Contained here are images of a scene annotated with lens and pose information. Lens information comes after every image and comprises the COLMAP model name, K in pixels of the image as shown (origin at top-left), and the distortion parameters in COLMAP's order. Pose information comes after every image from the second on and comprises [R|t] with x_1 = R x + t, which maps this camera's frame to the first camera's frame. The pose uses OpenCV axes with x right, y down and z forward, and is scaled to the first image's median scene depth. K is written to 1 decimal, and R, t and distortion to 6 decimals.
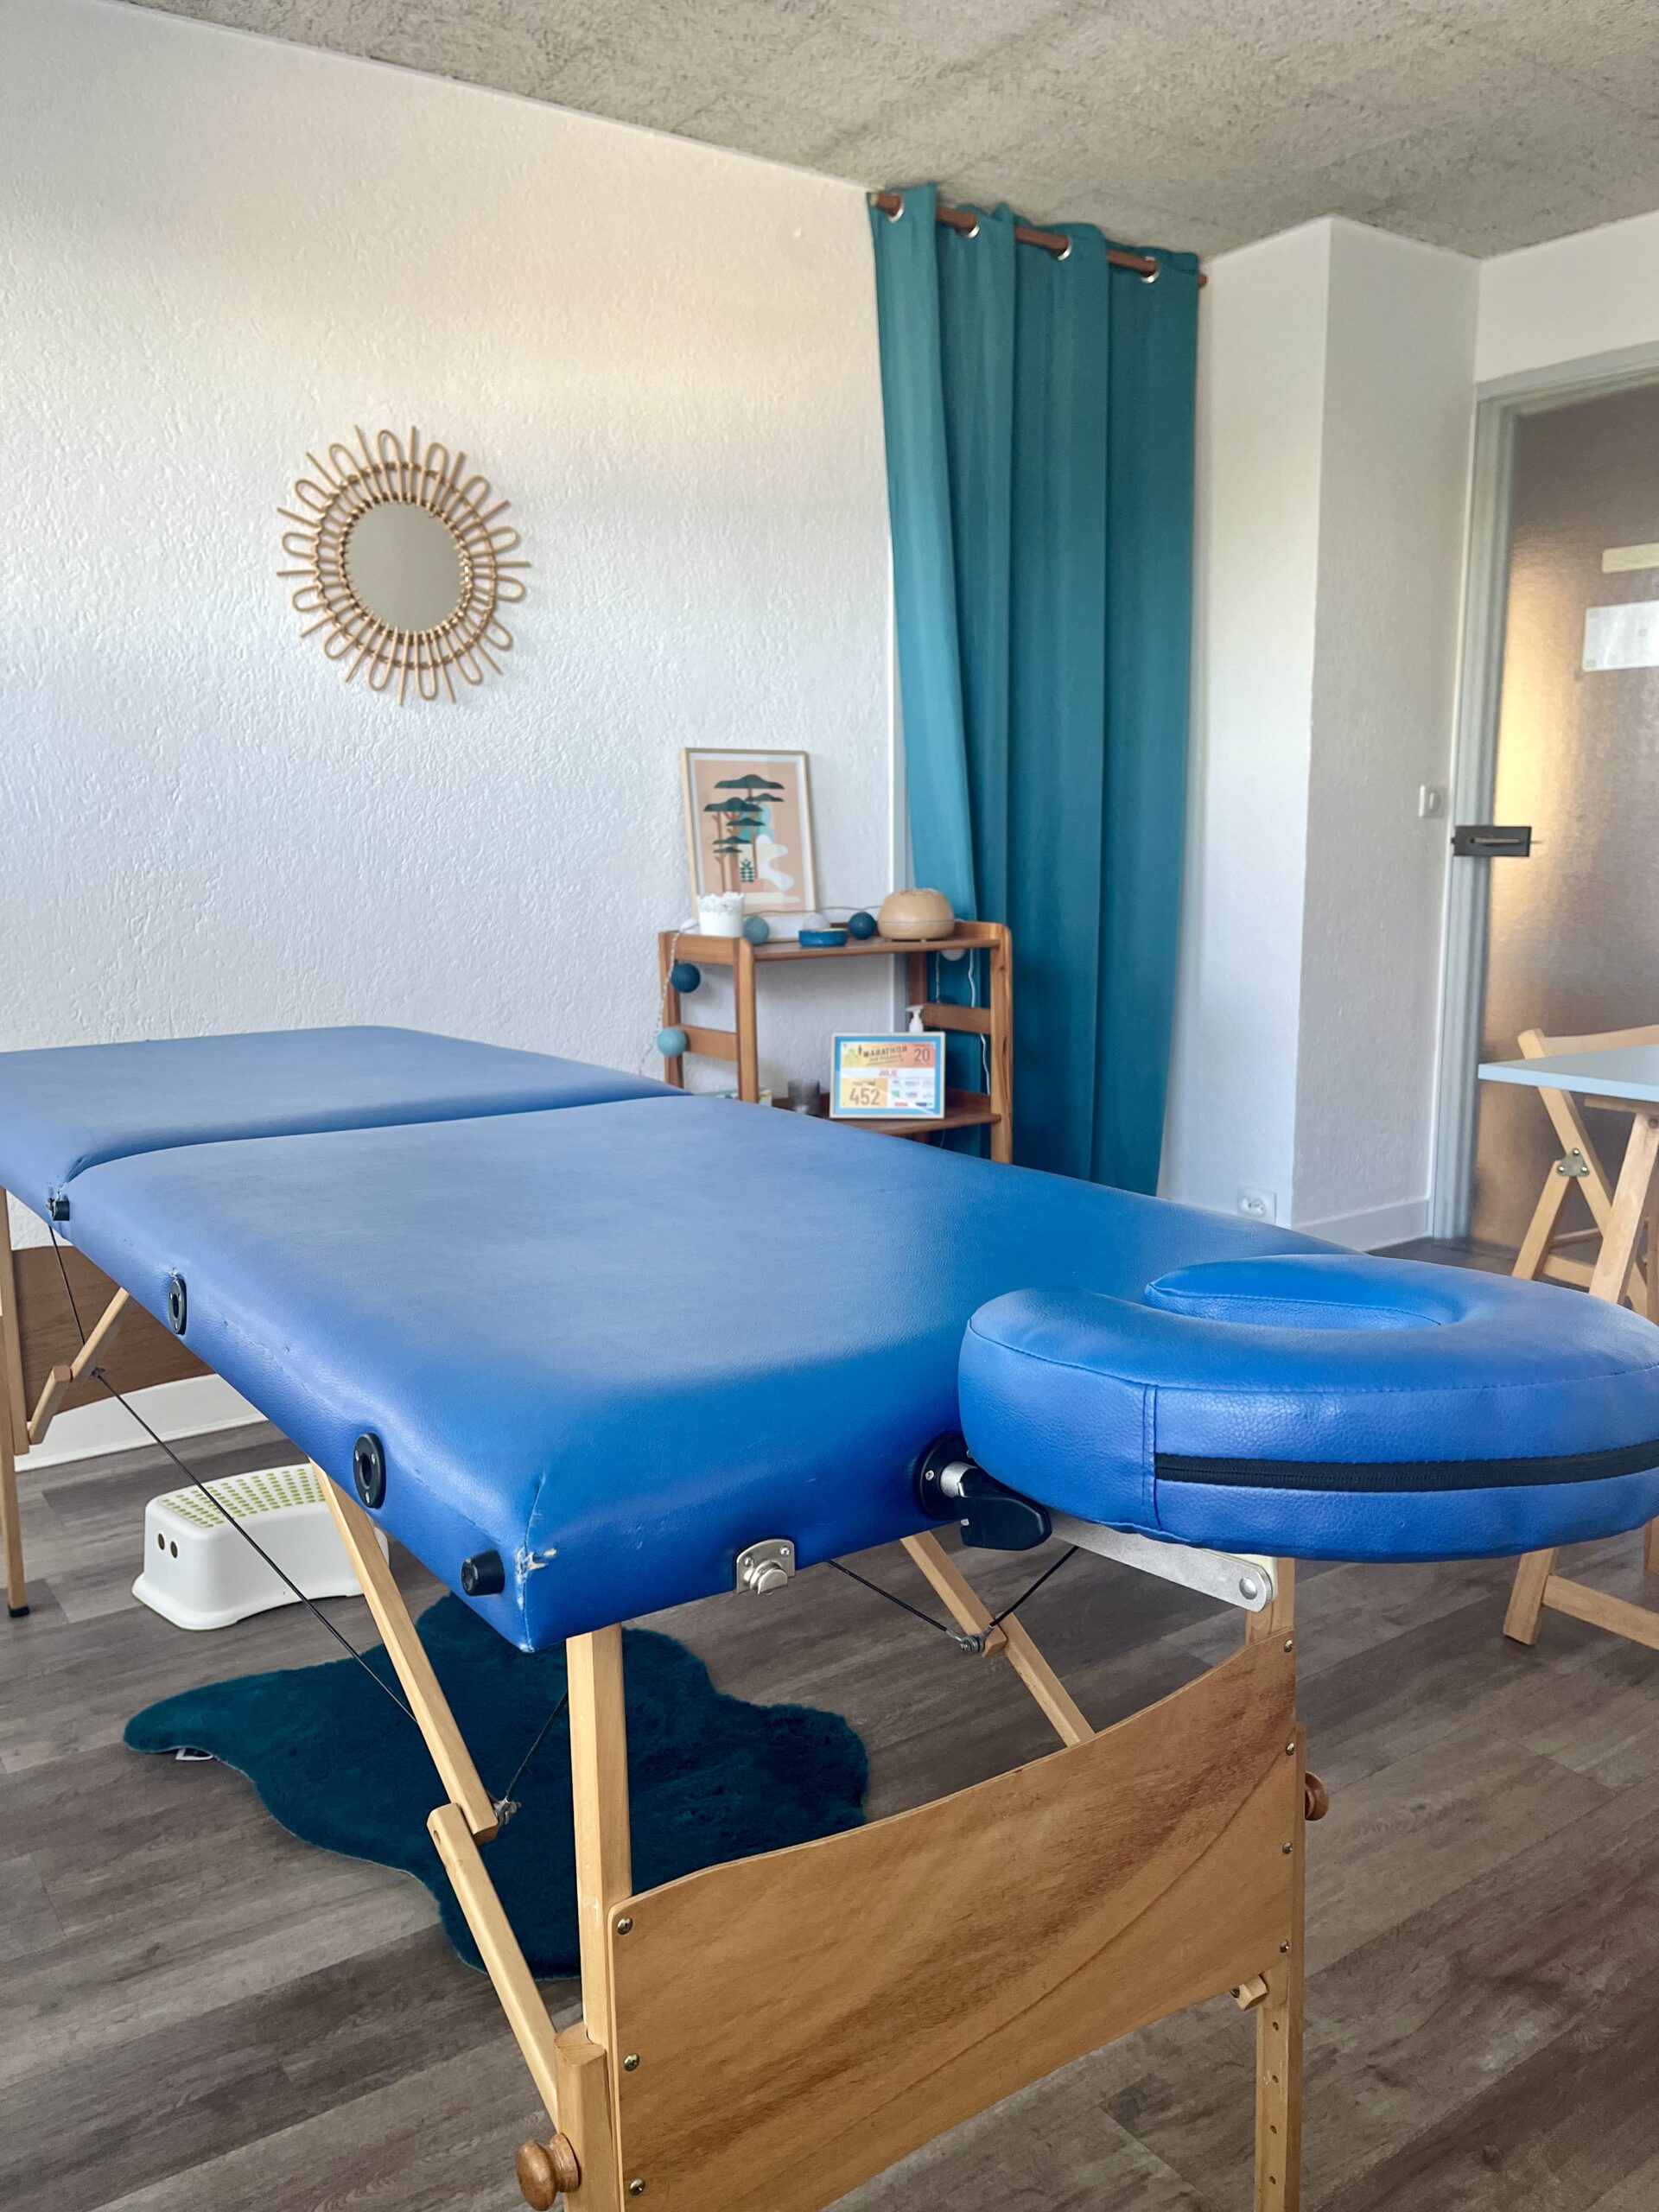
lens RADIAL K [[1709.1, 0, 815.6], [0, 1709.1, 1105.3], [0, 0, 1]] dist [0.049591, -0.088470]
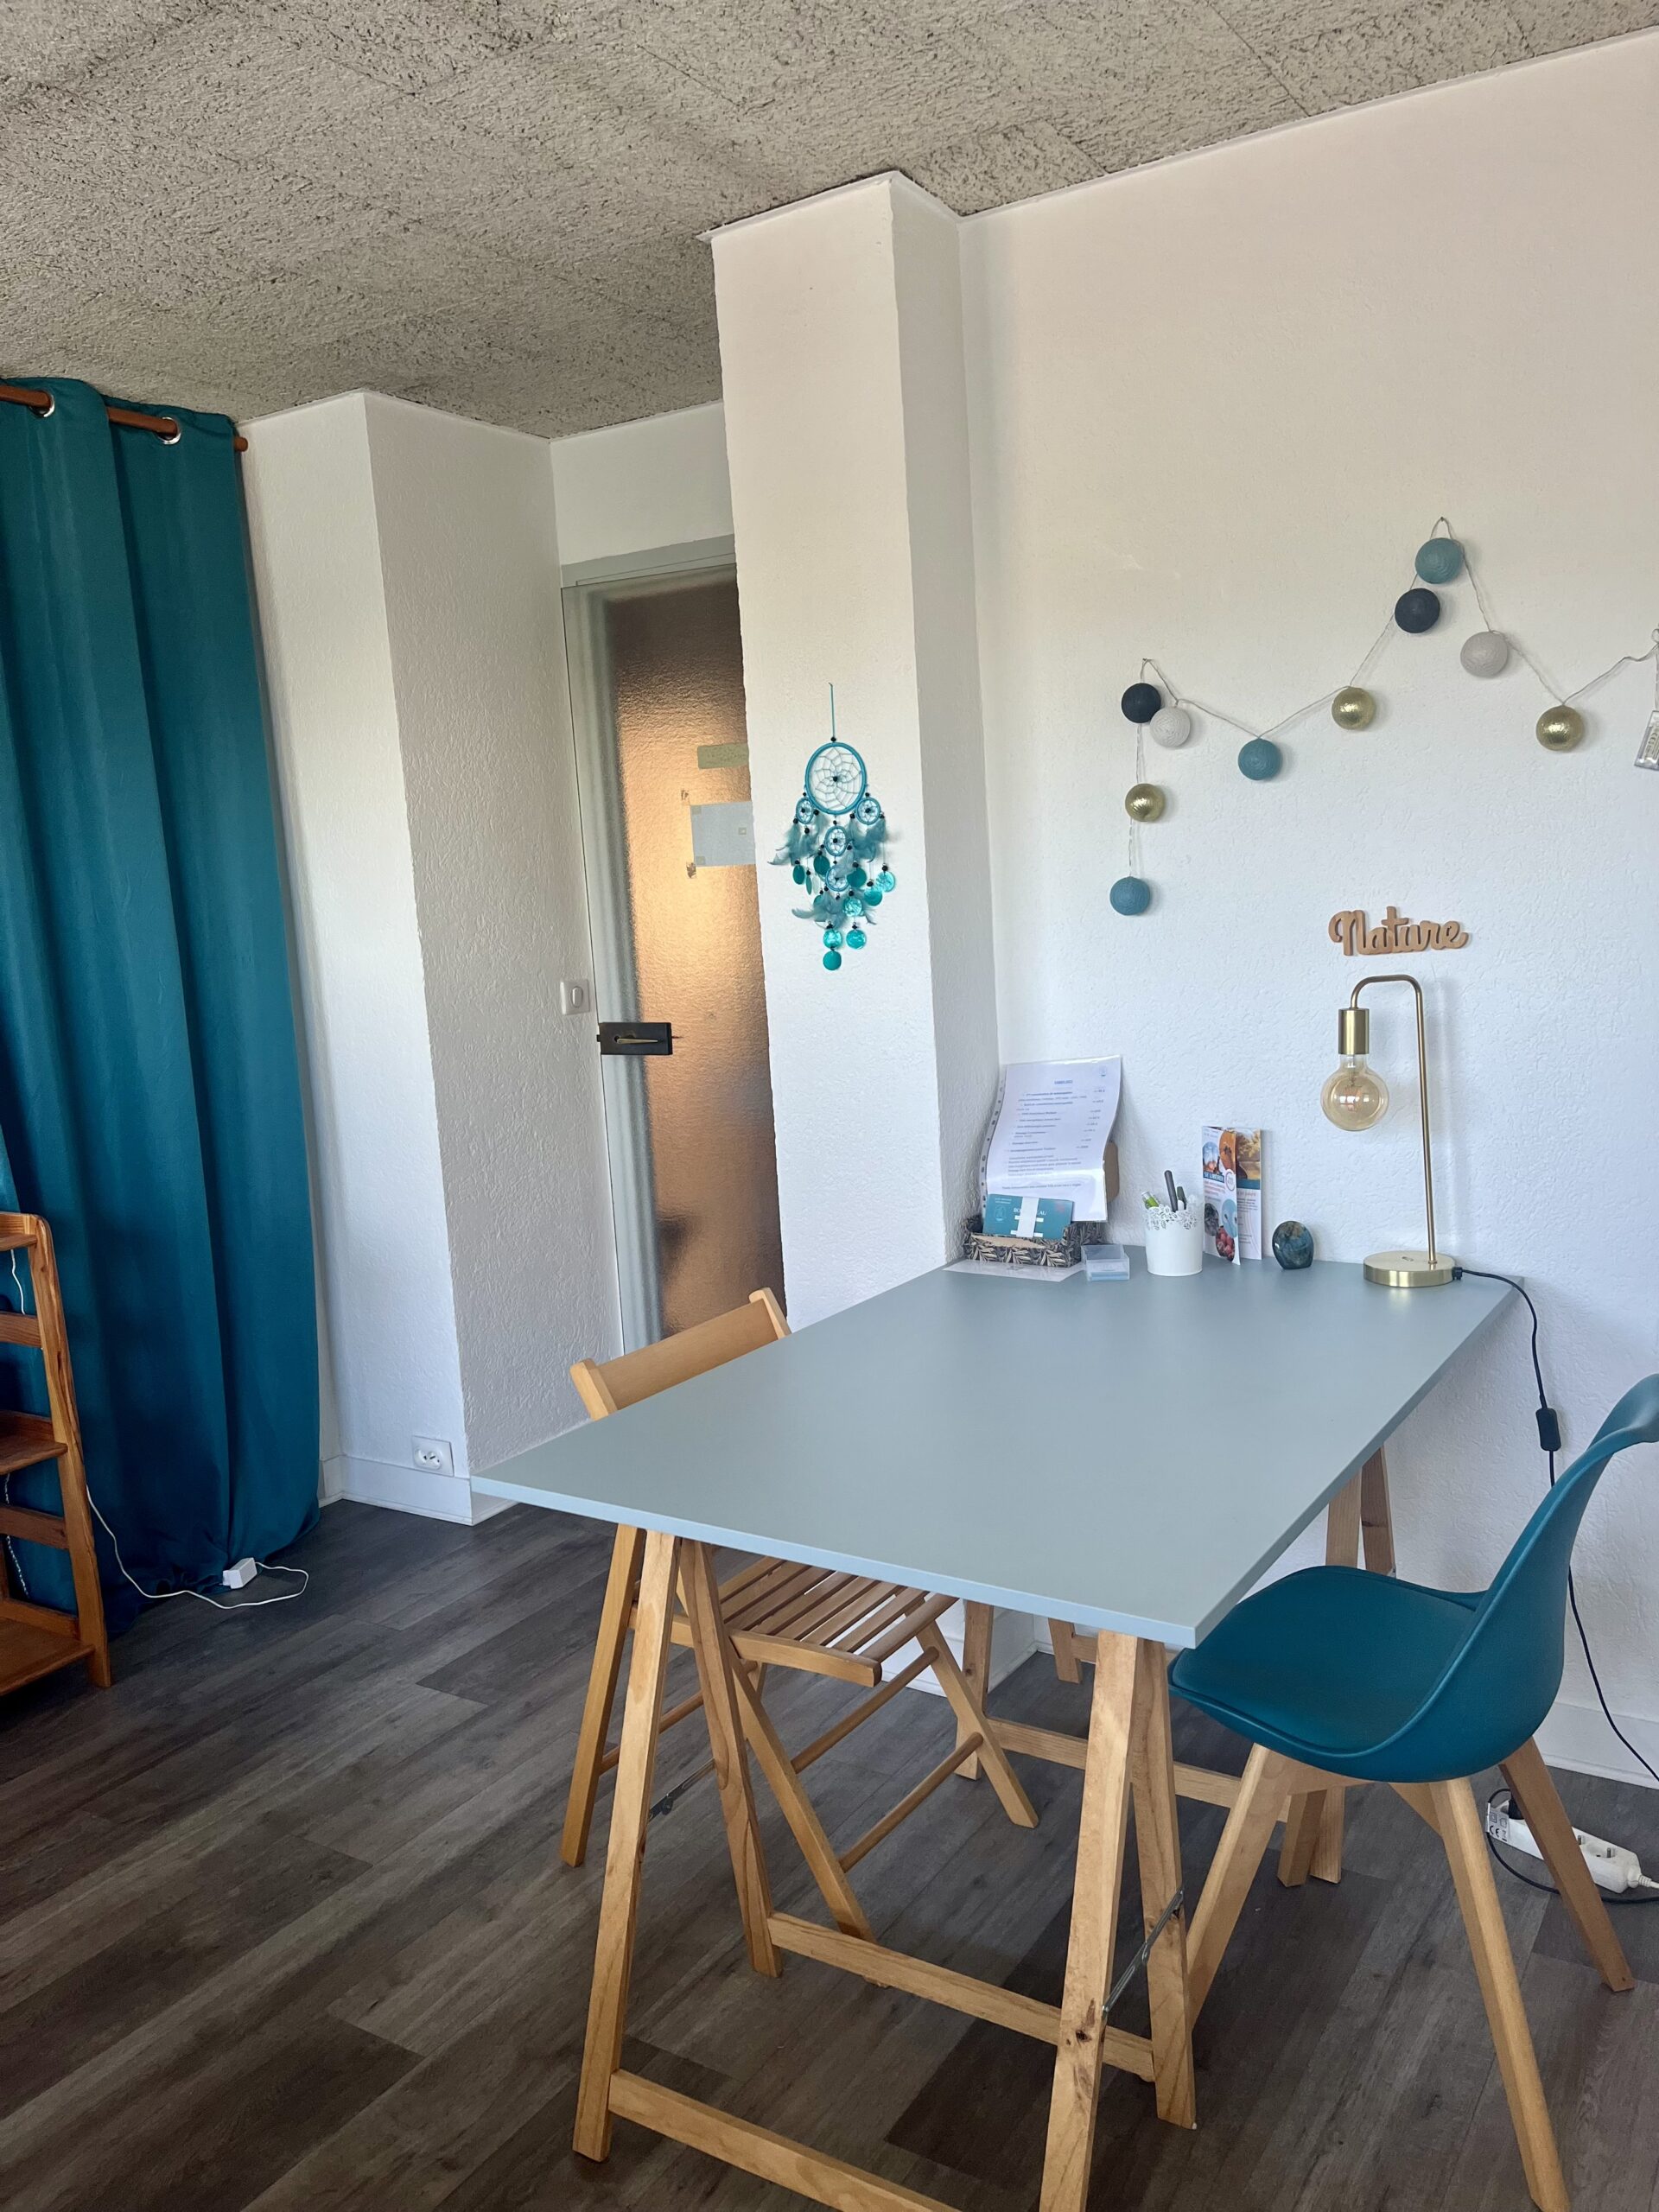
lens RADIAL K [[1709.1, 0, 868.8], [0, 1709.1, 1101.7], [0, 0, 1]] dist [0.049591, -0.088470]
pose [[0.912022, -0.098240, 0.398202, 0.147481], [0.115195, 0.993165, -0.018814, -0.098183], [-0.393632, 0.063030, 0.917105, 0.087855]]
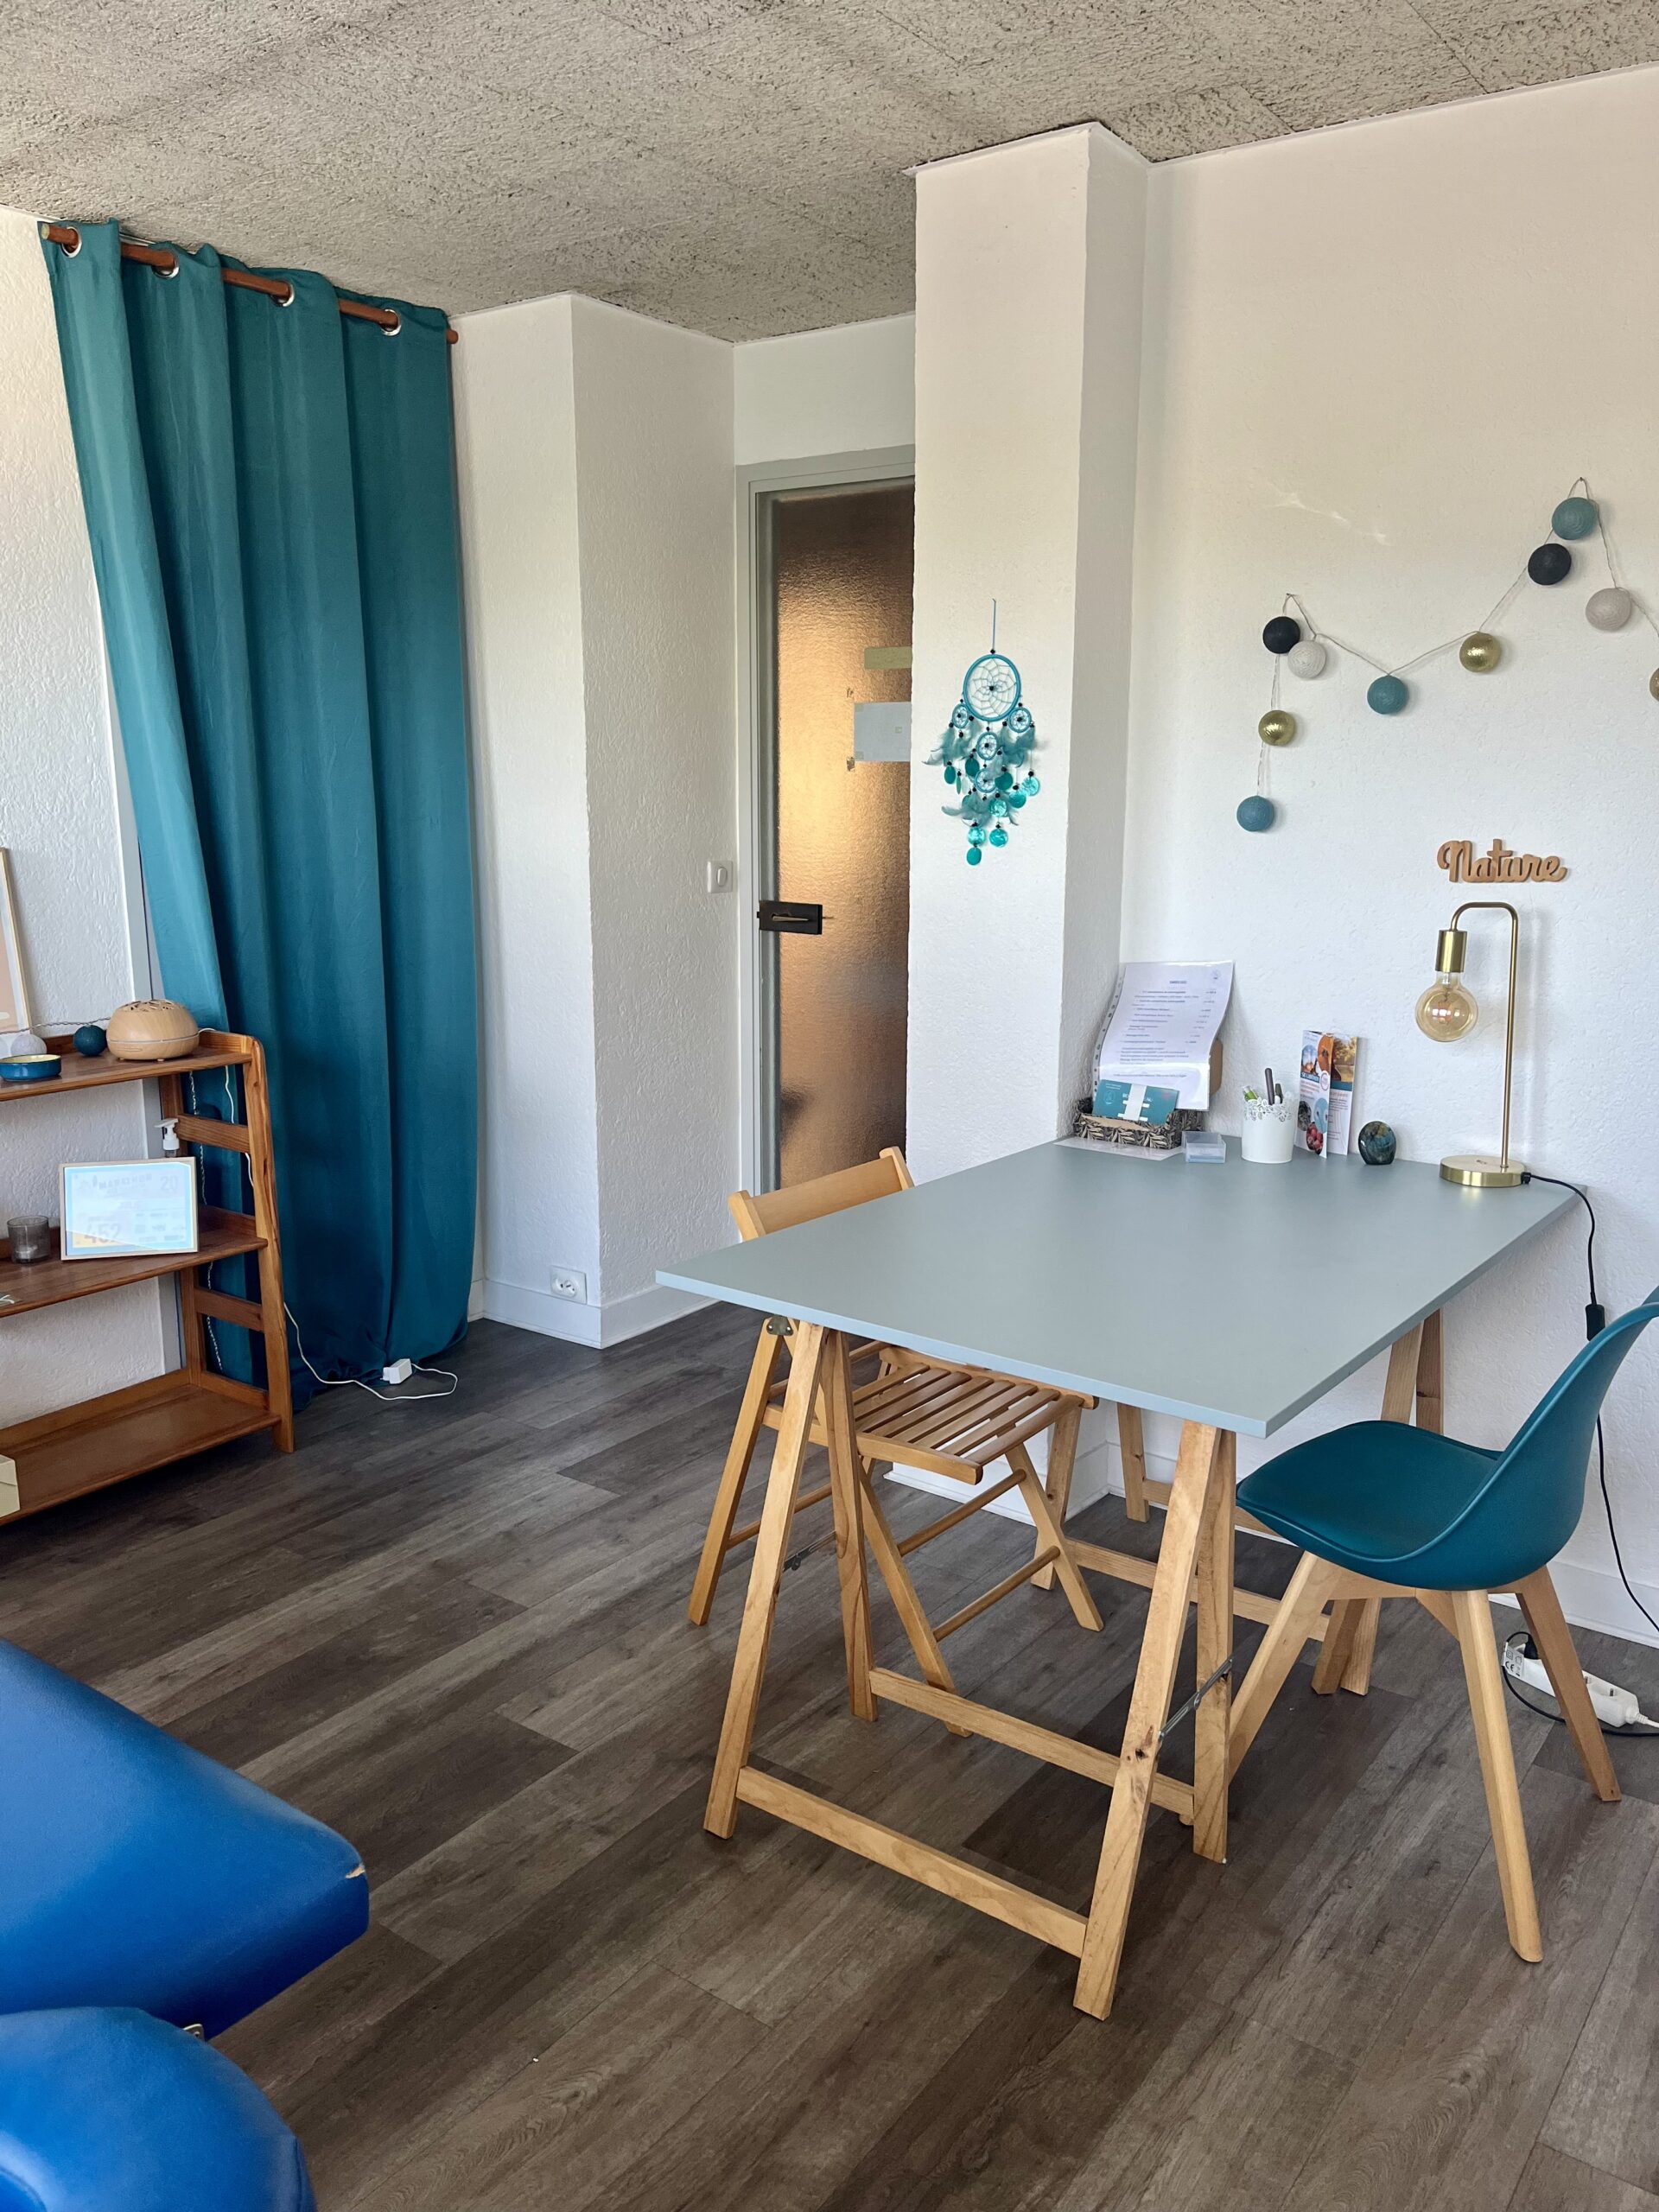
lens RADIAL K [[1709.1, 0, 845.0], [0, 1709.1, 1117.5], [0, 0, 1]] dist [0.049591, -0.088470]
pose [[0.940901, -0.054481, 0.334272, 0.096983], [0.042689, 0.998183, 0.042528, -0.087845], [-0.335981, -0.025745, 0.941517, 0.020936]]
